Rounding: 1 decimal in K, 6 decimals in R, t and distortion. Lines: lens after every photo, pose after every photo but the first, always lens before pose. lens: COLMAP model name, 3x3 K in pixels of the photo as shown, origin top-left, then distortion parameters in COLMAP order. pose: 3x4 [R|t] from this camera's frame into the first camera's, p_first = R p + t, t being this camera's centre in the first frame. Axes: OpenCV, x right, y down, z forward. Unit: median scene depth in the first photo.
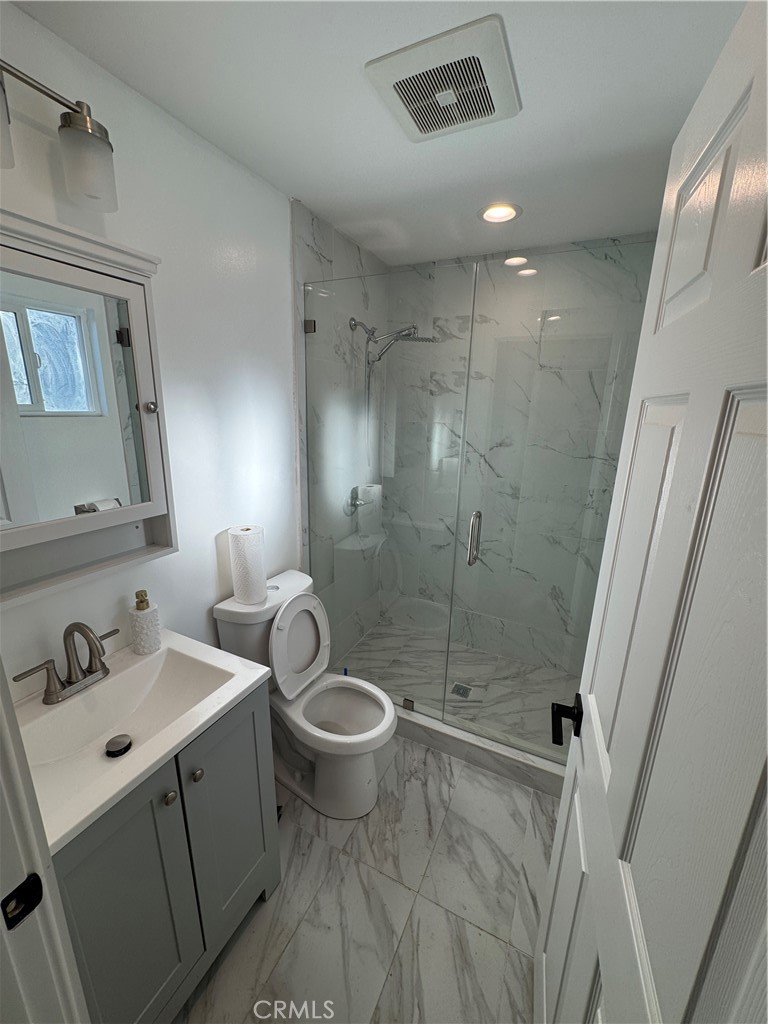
lens RADIAL K [[410.2, 0, 379.7], [0, 410.2, 513.5], [0, 0, 1]] dist [-0.002200, 0.000242]
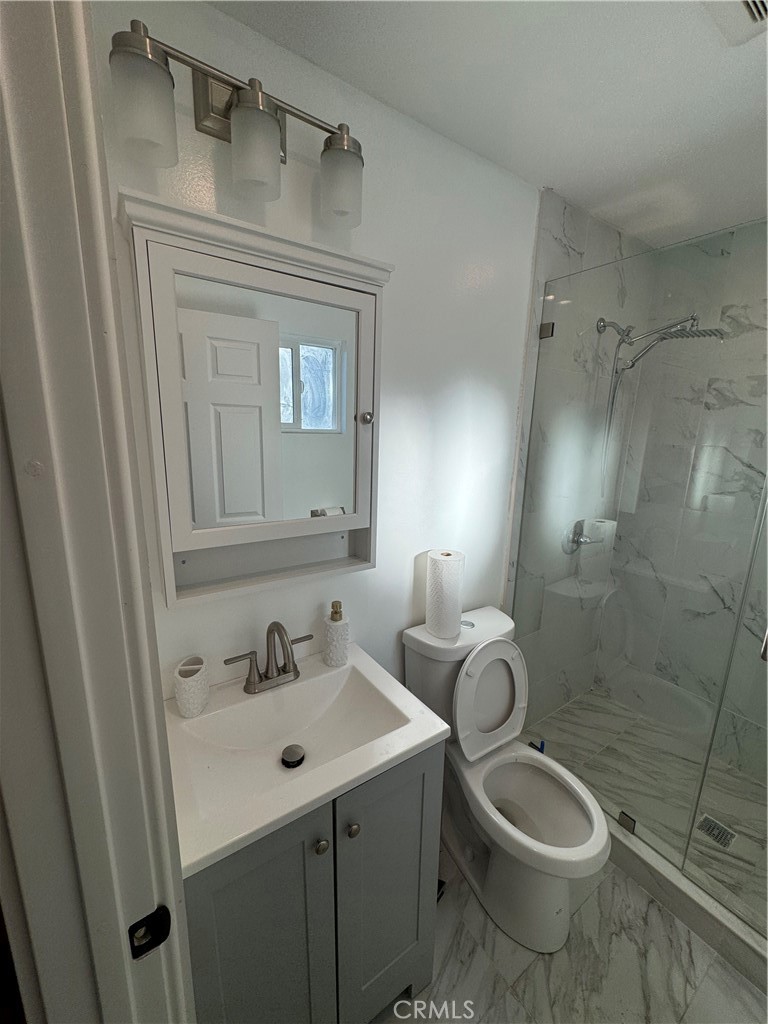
lens RADIAL K [[410.2, 0, 390.7], [0, 410.2, 515.7], [0, 0, 1]] dist [-0.002200, 0.000242]
pose [[0.882135, 0.103246, -0.459542, -0.025985], [-0.127549, 0.991587, -0.022061, -0.009454], [0.453398, 0.078074, 0.887882, 0.127802]]
